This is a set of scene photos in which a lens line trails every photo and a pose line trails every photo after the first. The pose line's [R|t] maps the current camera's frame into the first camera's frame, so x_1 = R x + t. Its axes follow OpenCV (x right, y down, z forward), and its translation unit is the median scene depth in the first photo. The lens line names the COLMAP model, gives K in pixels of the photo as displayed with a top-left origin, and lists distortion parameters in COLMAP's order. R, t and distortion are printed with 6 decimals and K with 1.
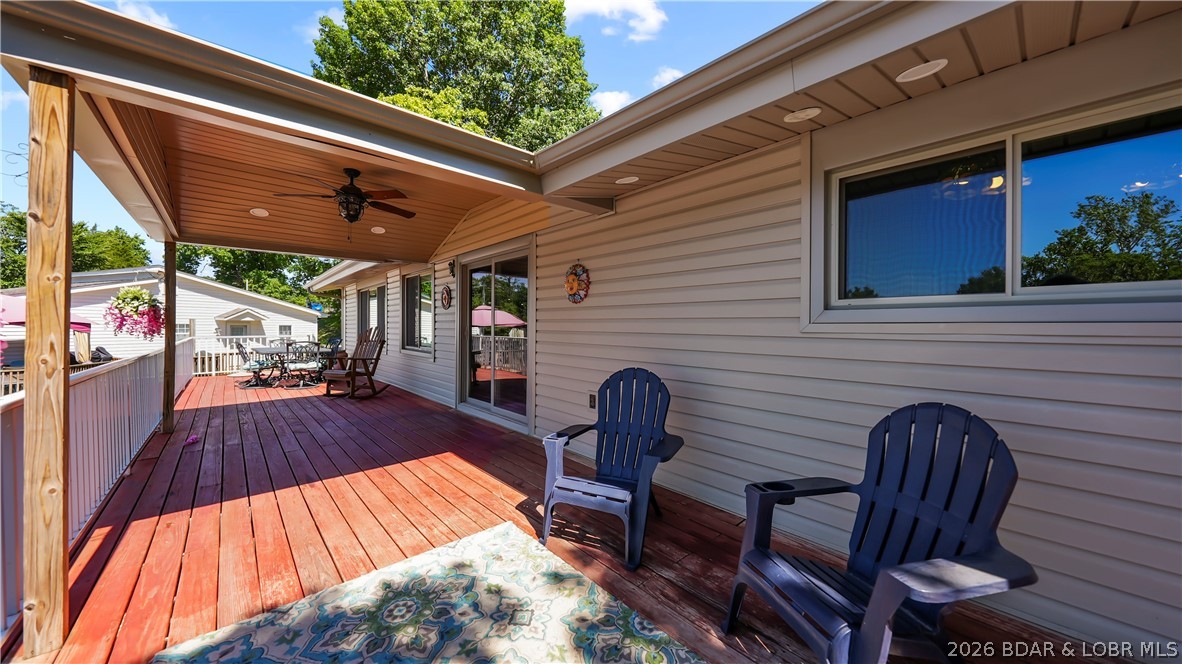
lens RADIAL K [[414.2, 0, 588.0], [0, 414.2, 332.2], [0, 0, 1]] dist [-0.004583, 0.000604]
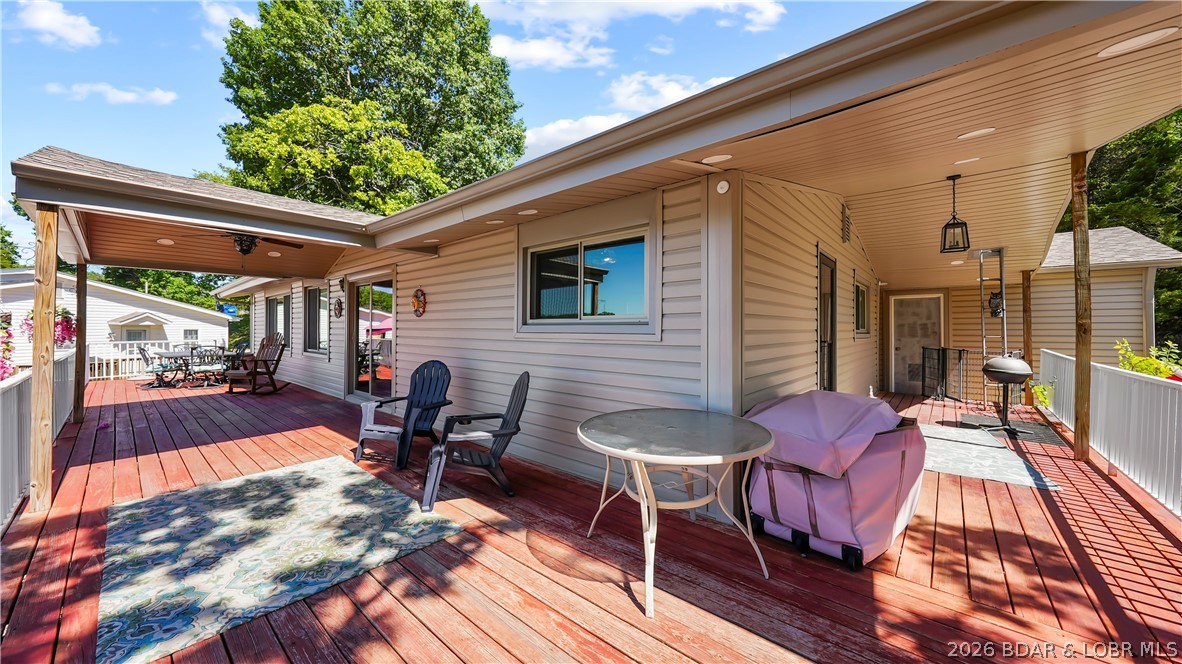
lens RADIAL K [[414.2, 0, 591.3], [0, 414.2, 330.4], [0, 0, 1]] dist [-0.004583, 0.000604]
pose [[0.990651, -0.002965, 0.136392, 0.198134], [0.004279, 0.999947, -0.009346, -0.004452], [-0.136357, 0.009843, 0.990611, -0.261333]]
